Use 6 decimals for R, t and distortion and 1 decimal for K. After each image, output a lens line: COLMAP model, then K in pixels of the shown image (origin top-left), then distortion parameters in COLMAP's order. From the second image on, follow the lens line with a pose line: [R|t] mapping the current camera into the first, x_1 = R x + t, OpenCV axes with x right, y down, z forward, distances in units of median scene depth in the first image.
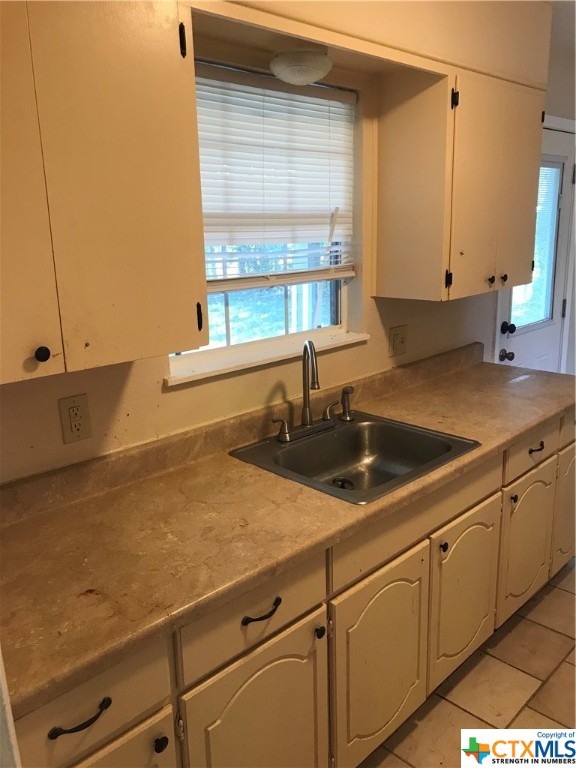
lens RADIAL K [[634.8, 0, 288.3], [0, 634.8, 383.3], [0, 0, 1]] dist [0.085307, 0.004685]
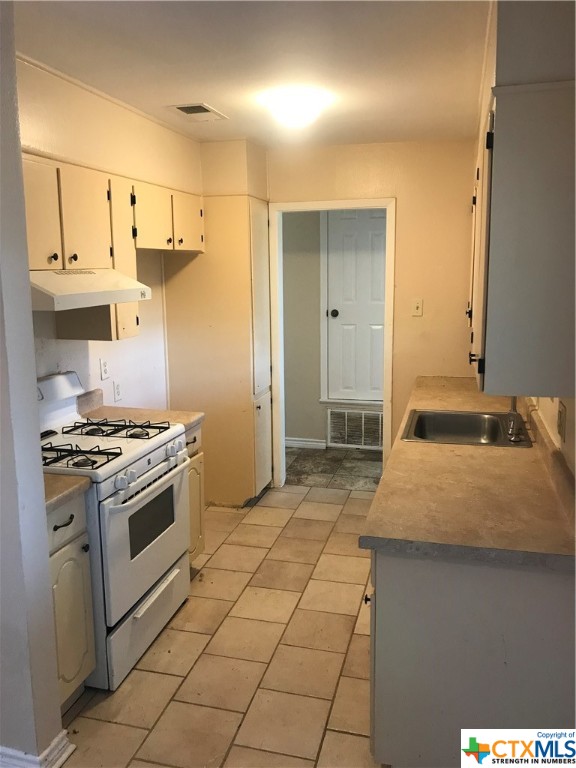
lens RADIAL K [[634.8, 0, 287.9], [0, 634.8, 382.7], [0, 0, 1]] dist [0.085307, 0.004685]
pose [[-0.870309, 0.115332, -0.478812, 0.986080], [-0.097708, 0.912439, 0.397377, -0.458427], [0.482717, 0.392625, -0.782835, 1.627087]]
